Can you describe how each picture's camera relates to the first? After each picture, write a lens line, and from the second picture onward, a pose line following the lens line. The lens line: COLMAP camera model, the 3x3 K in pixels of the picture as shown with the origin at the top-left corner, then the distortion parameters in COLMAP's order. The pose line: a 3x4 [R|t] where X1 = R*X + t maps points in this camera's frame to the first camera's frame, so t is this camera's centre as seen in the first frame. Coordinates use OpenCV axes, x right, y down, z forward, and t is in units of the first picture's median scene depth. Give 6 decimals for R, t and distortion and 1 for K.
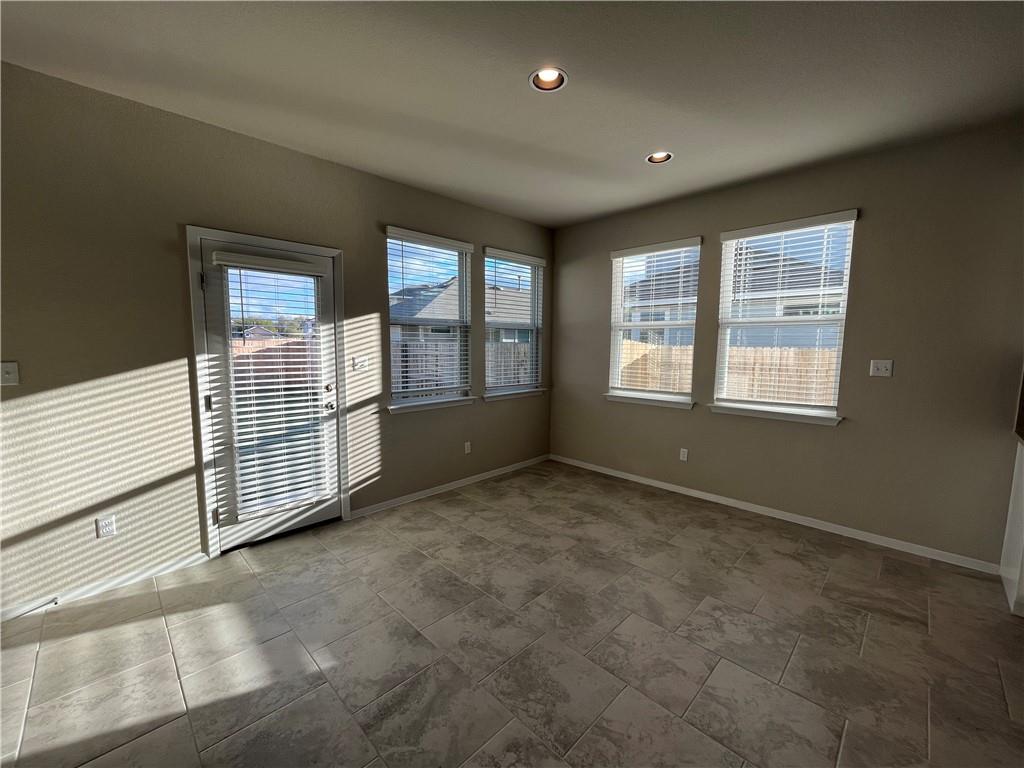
lens RADIAL K [[411.4, 0, 508.8], [0, 411.4, 385.9], [0, 0, 1]] dist [-0.003898, -0.000226]
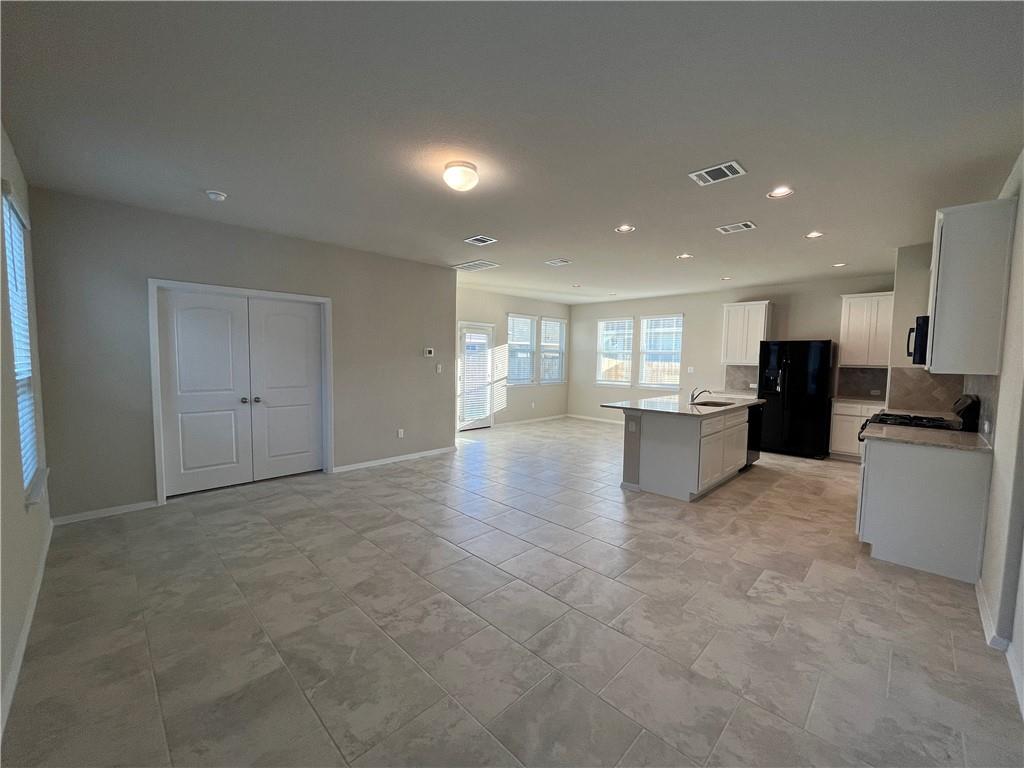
lens RADIAL K [[411.4, 0, 512.4], [0, 411.4, 385.0], [0, 0, 1]] dist [-0.003898, -0.000226]
pose [[0.999879, 0.009881, 0.012029, -0.296925], [-0.009480, 0.999411, -0.032973, 0.140944], [-0.012348, 0.032855, 0.999384, -1.533938]]
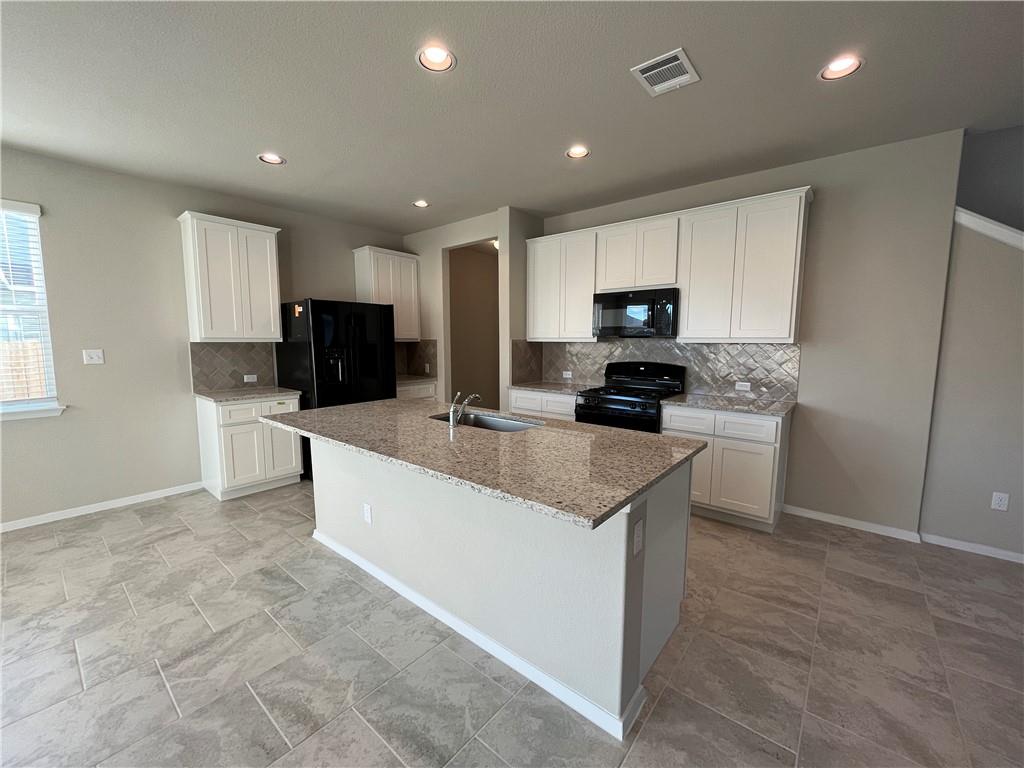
lens RADIAL K [[411.4, 0, 509.9], [0, 411.4, 386.4], [0, 0, 1]] dist [-0.003898, -0.000226]
pose [[-0.093621, -0.118547, 0.988525, -0.289275], [0.091780, 0.987630, 0.127132, -0.000773], [-0.991369, 0.102629, -0.081583, -0.040701]]
